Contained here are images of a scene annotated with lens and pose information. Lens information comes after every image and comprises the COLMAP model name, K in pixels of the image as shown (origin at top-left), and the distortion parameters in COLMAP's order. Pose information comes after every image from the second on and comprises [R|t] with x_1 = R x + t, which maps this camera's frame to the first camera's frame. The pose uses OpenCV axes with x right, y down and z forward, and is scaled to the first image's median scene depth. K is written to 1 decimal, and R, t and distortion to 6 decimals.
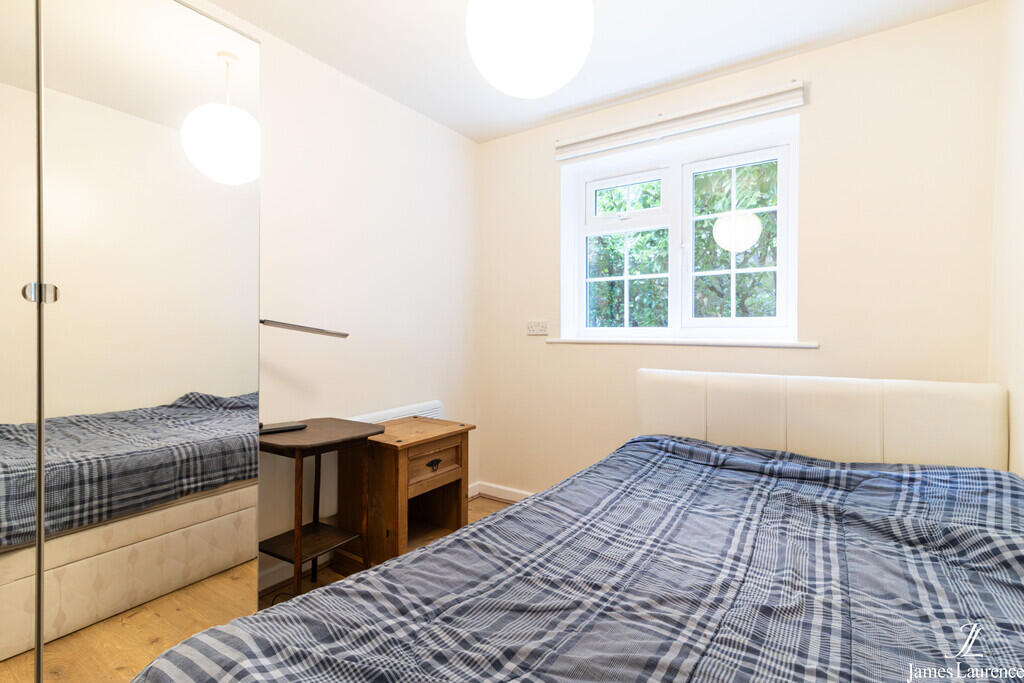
lens RADIAL K [[463.9, 0, 512.0], [0, 463.9, 341.5], [0, 0, 1]] dist [0.004013, 0.000210]
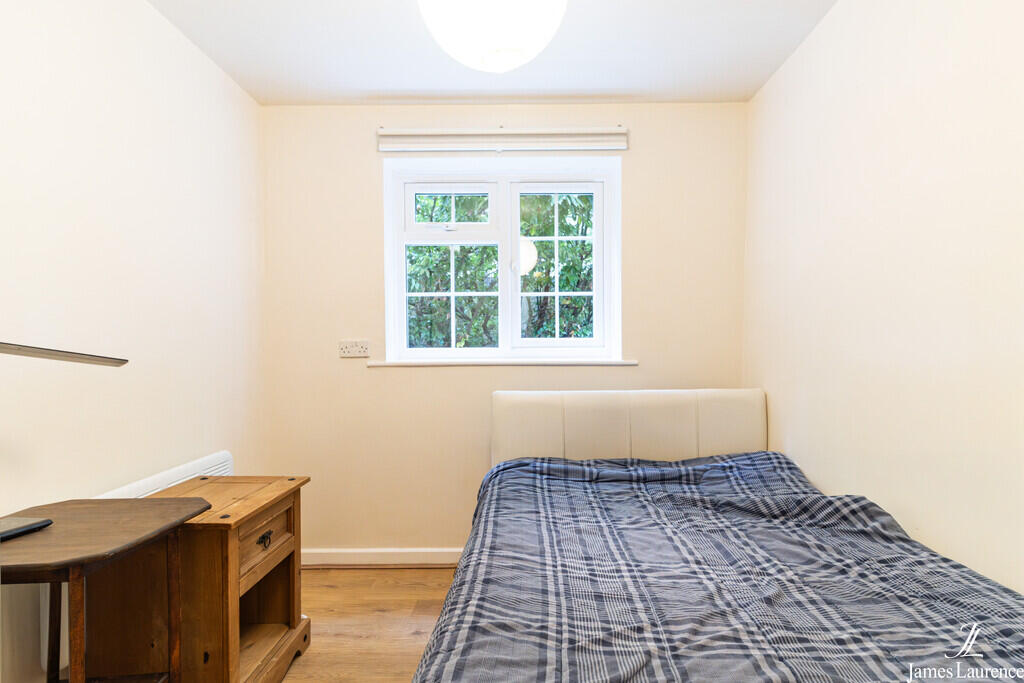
lens RADIAL K [[490.0, 0, 513.0], [0, 490.0, 366.3], [0, 0, 1]] dist [0.005128, 0.000619]
pose [[0.834434, -0.024376, 0.550569, -0.348415], [0.021058, 0.999702, 0.012346, -0.005618], [-0.550706, 0.001292, 0.834698, 0.208495]]
